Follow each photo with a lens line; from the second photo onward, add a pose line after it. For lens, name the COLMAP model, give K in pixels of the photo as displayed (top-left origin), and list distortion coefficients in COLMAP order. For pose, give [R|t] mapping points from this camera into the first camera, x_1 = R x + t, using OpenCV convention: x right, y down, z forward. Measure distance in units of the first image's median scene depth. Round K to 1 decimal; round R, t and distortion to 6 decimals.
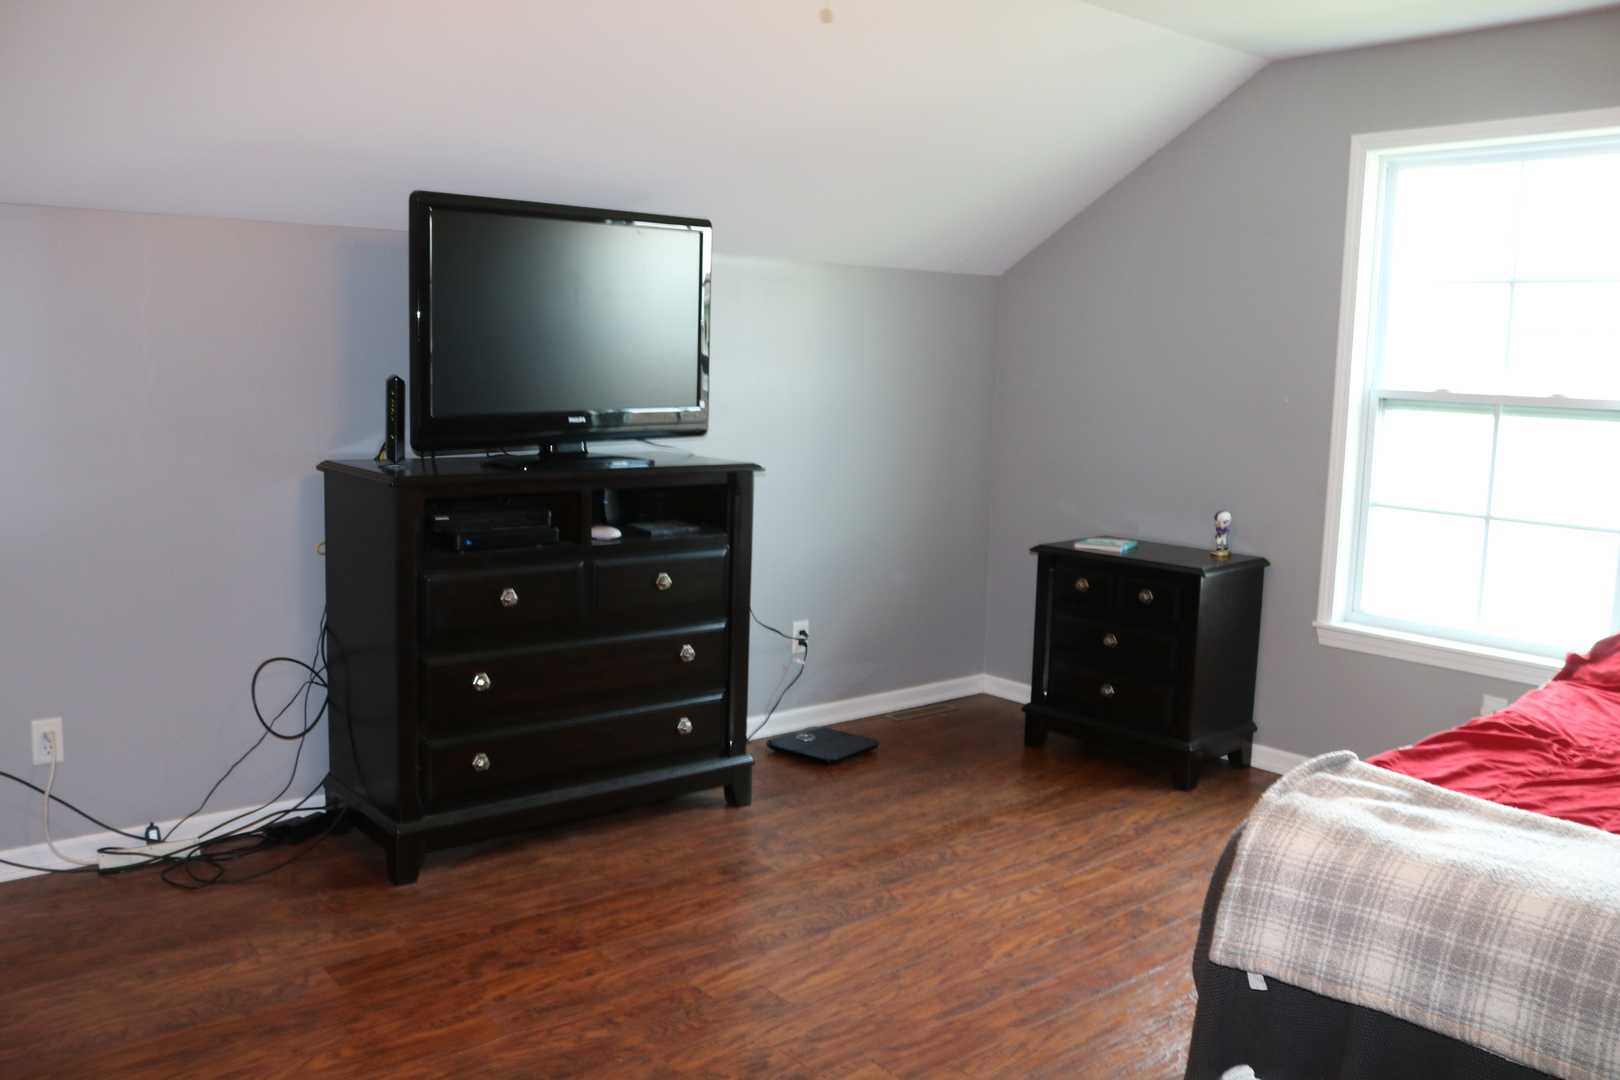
lens RADIAL K [[1356.9, 0, 815.3], [0, 1356.9, 542.0], [0, 0, 1]] dist [-0.134937, 0.060331]
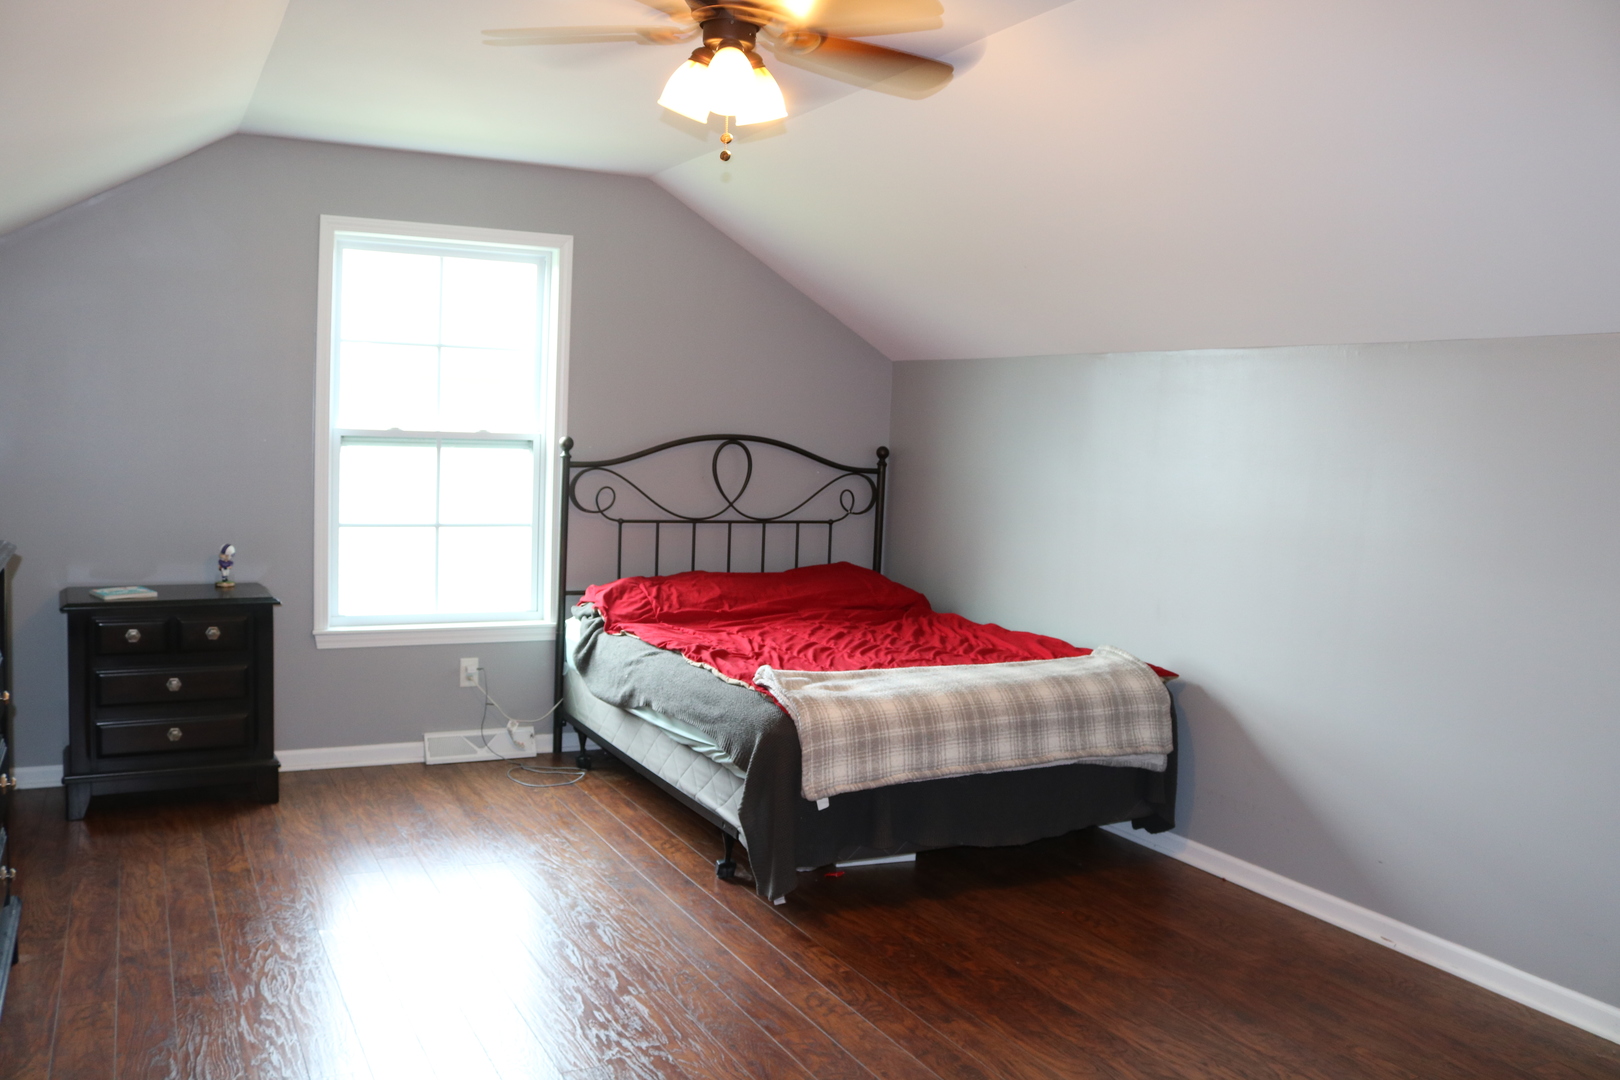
lens RADIAL K [[1356.9, 0, 814.4], [0, 1356.9, 539.4], [0, 0, 1]] dist [-0.134937, 0.060331]
pose [[0.190234, -0.095533, 0.977080, -0.706848], [0.100248, 0.991942, 0.077469, -0.068815], [-0.976607, 0.083213, 0.198278, 0.360286]]
